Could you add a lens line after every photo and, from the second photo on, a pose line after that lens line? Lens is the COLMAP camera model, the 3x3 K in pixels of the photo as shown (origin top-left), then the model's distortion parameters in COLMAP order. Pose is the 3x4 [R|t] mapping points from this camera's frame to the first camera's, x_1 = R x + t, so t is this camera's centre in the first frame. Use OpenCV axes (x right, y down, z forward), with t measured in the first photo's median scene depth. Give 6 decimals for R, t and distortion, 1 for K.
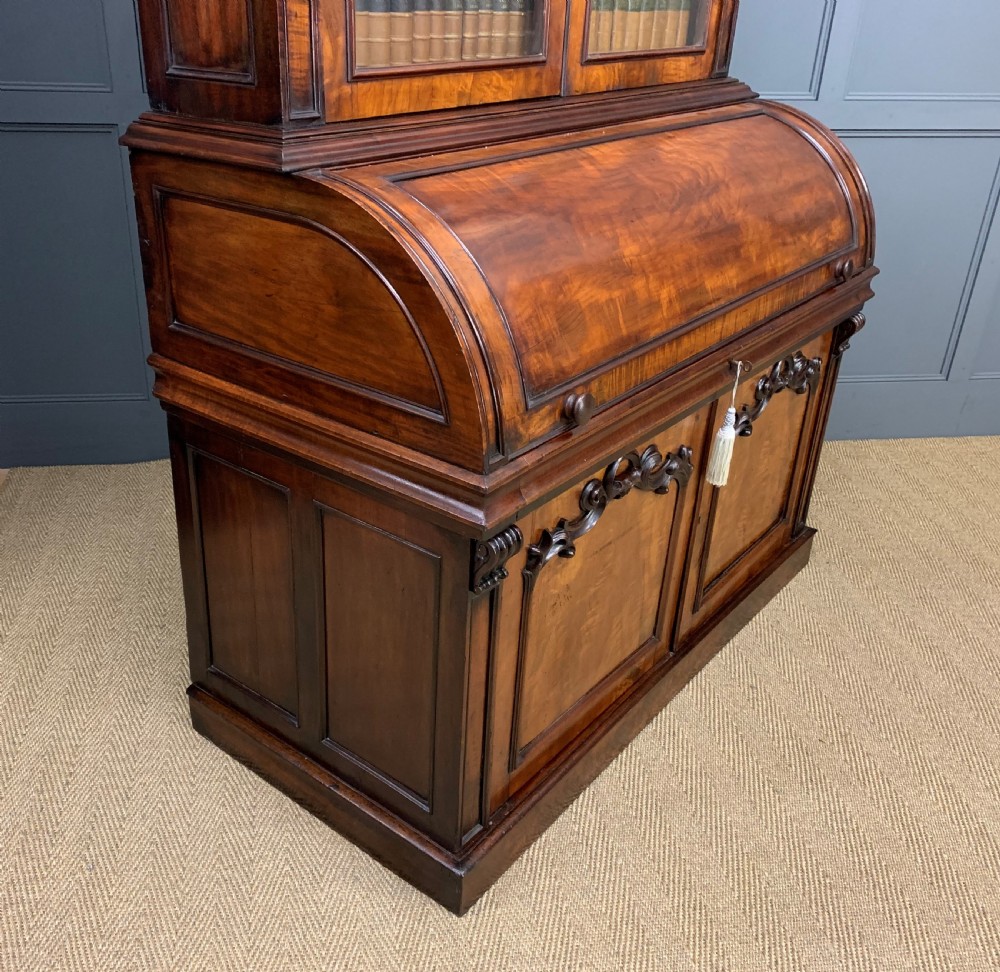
lens RADIAL K [[1016.6, 0, 446.5], [0, 1016.6, 487.5], [0, 0, 1]] dist [0.065182, -0.077056]
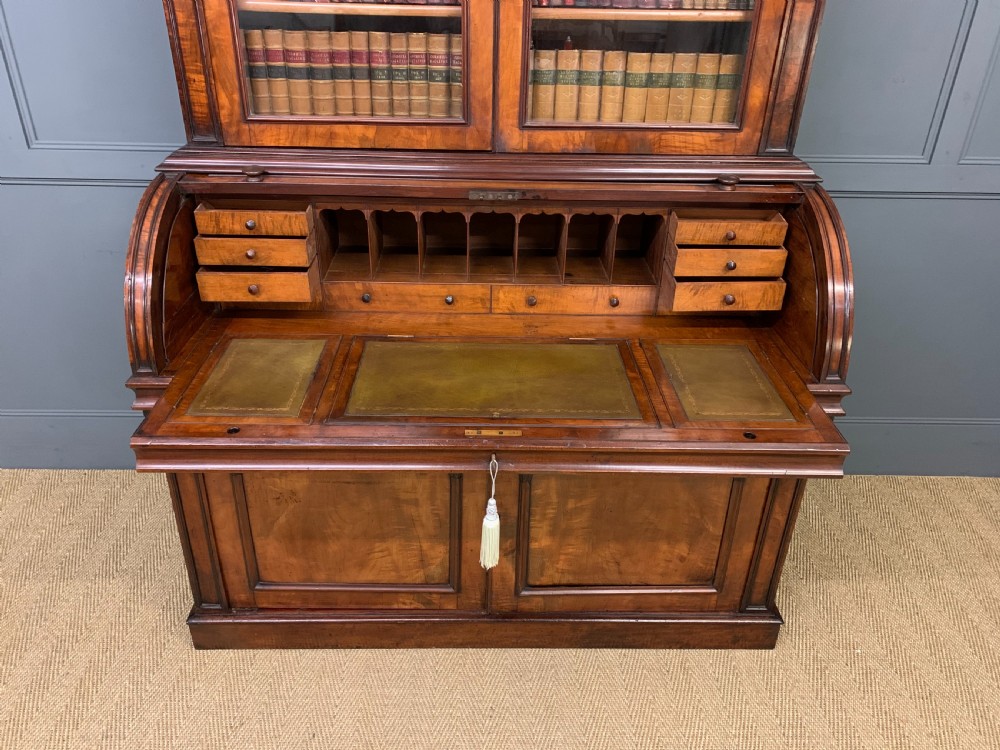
lens RADIAL K [[769.9, 0, 494.6], [0, 769.9, 366.8], [0, 0, 1]] dist [0.022921, -0.012972]
pose [[0.642397, 0.353712, -0.679863, 0.903366], [-0.345458, 0.925528, 0.155104, -0.303656], [0.684094, 0.135226, 0.716749, 0.386893]]
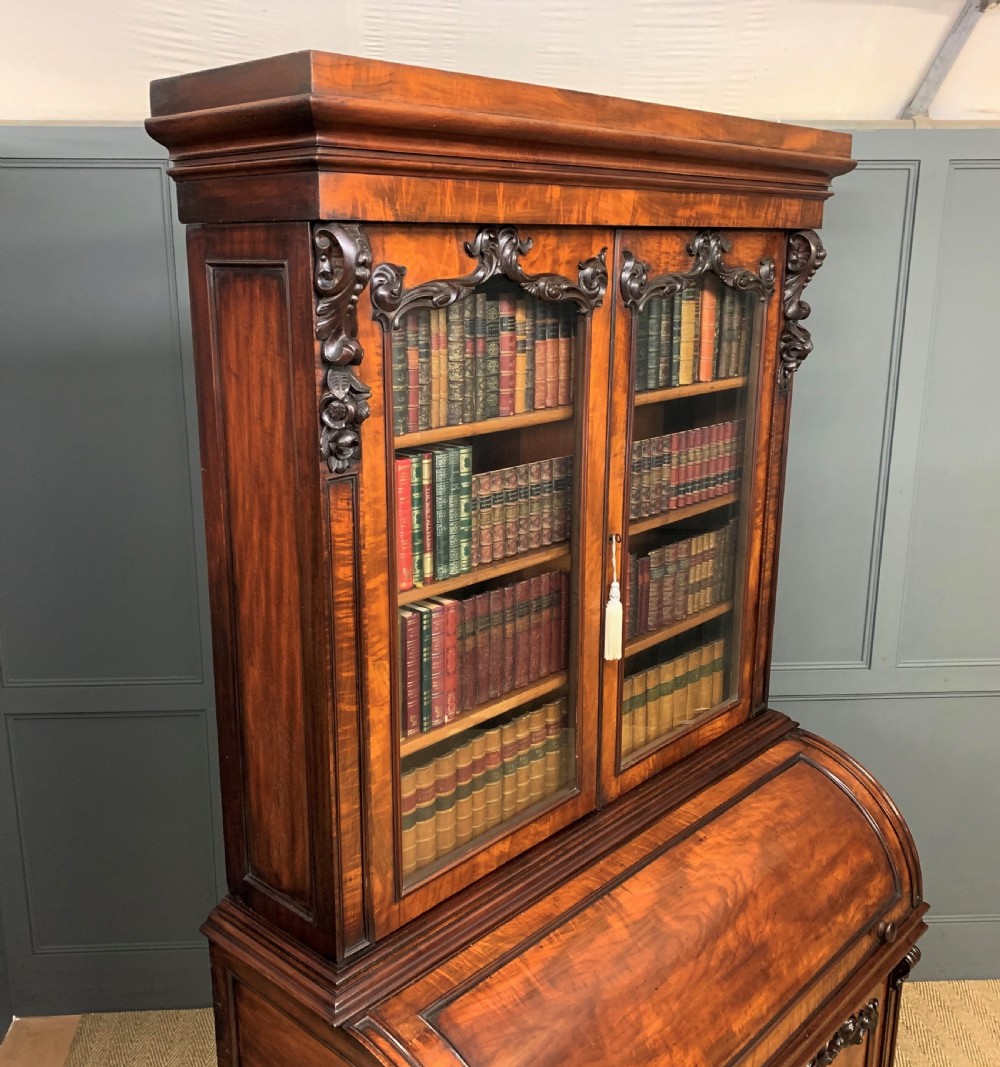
lens RADIAL K [[1124.5, 0, 494.5], [0, 1124.5, 538.3], [0, 0, 1]] dist [0.157500, -0.336488]
pose [[0.998310, -0.017108, -0.055542, 0.078344], [0.005031, 0.977544, -0.210671, -0.437753], [0.057898, 0.210036, 0.975978, -0.282786]]
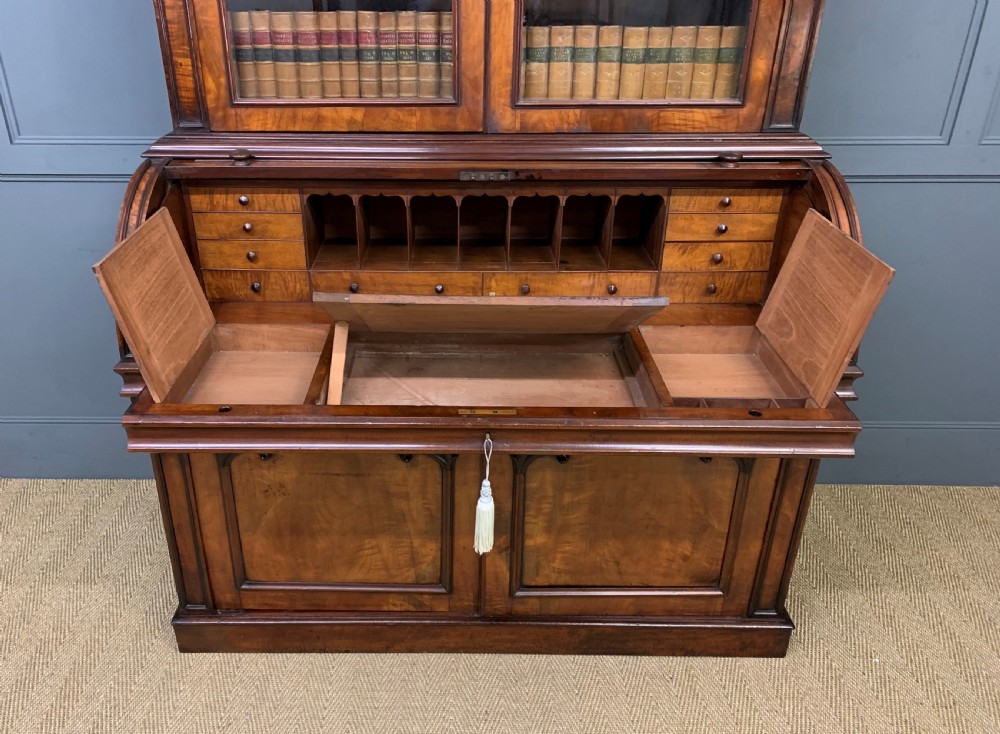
lens RADIAL K [[831.6, 0, 448.8], [0, 831.6, 394.7], [0, 0, 1]] dist [0.036612, -0.040057]
pose [[0.617613, 0.341707, -0.708372, 0.950558], [-0.334682, 0.929252, 0.156455, -0.249283], [0.711718, 0.140451, 0.688282, 0.357597]]
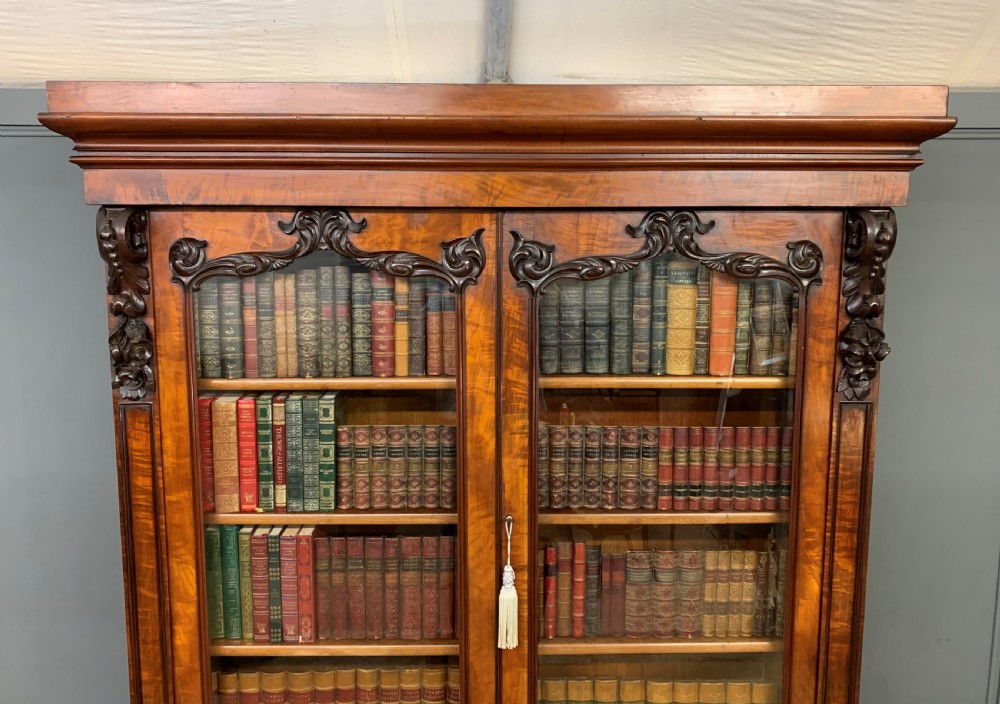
lens RADIAL K [[770.1, 0, 497.3], [0, 770.1, 324.7], [0, 0, 1]] dist [0.067120, -0.084889]
pose [[0.643048, 0.064558, -0.763100, 0.741634], [-0.327357, 0.923990, -0.197687, -0.721969], [0.692335, 0.376929, 0.615303, 0.341331]]
